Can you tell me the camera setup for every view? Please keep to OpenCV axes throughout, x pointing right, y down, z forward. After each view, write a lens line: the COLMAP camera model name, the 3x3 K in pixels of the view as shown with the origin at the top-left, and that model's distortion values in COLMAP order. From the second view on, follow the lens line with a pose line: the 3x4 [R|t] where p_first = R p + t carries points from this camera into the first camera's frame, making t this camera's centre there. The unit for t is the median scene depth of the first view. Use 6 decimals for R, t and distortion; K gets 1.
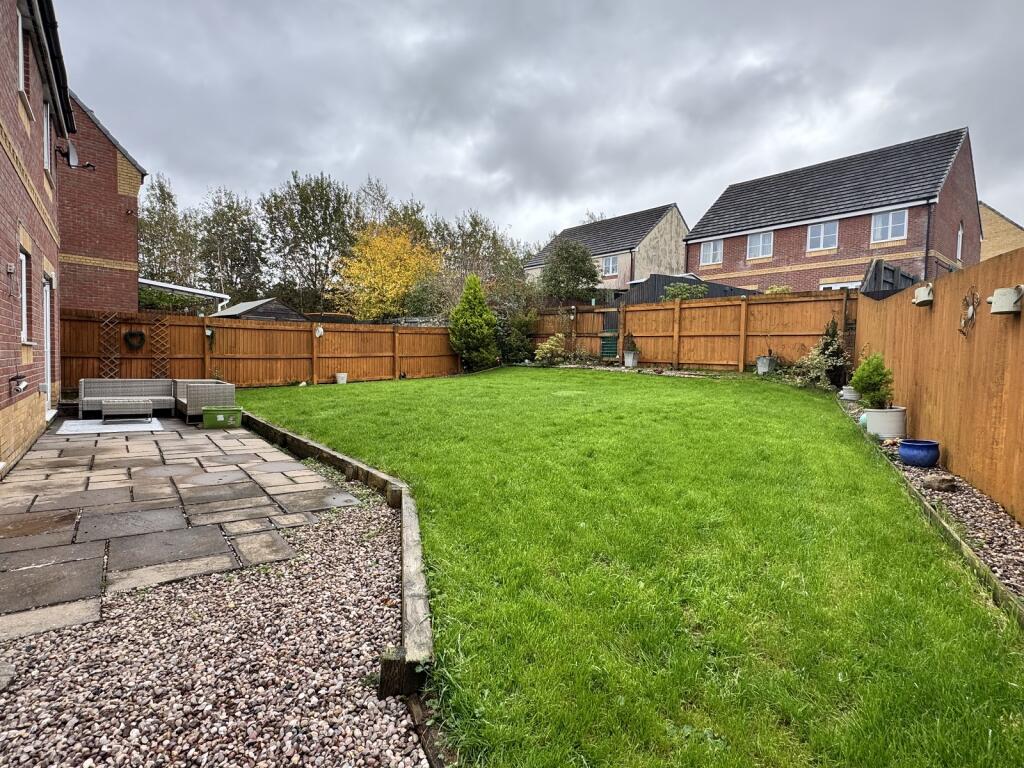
lens RADIAL K [[546.4, 0, 512.0], [0, 546.4, 384.0], [0, 0, 1]] dist [-0.001936, -0.000126]
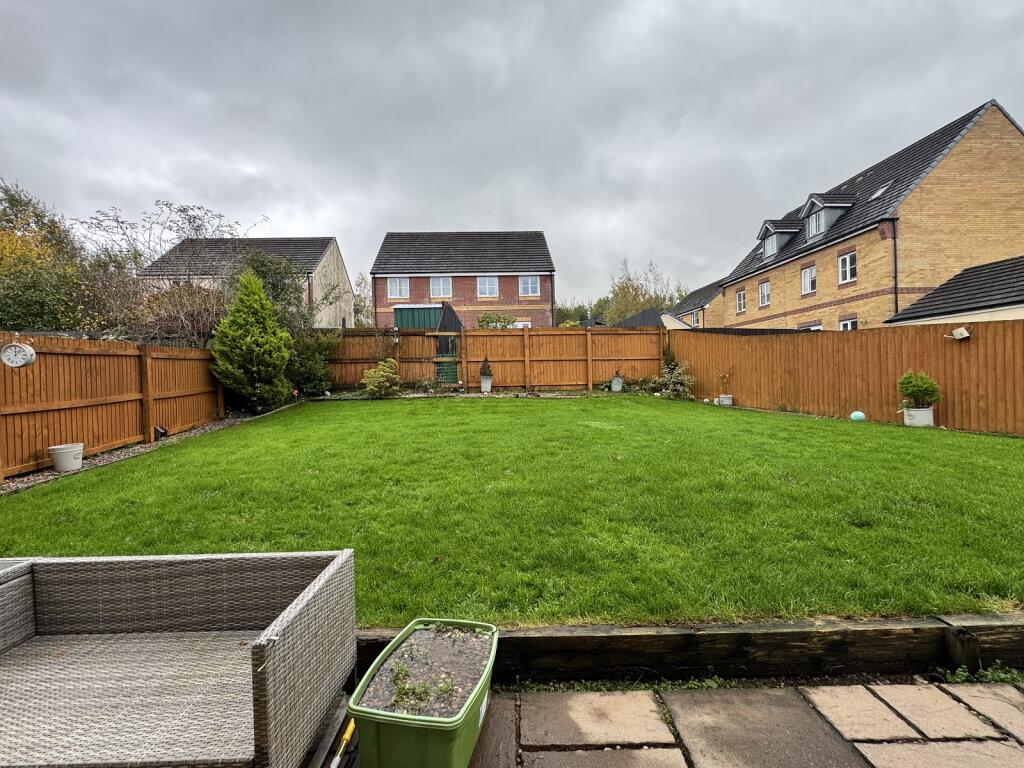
lens RADIAL K [[431.4, 0, 512.0], [0, 431.4, 384.0], [0, 0, 1]] dist [-0.000867, -0.000026]
pose [[0.590955, -0.046555, 0.805360, -0.345494], [0.076223, 0.997089, 0.001707, -0.039240], [-0.803096, 0.060378, 0.592783, 0.449337]]
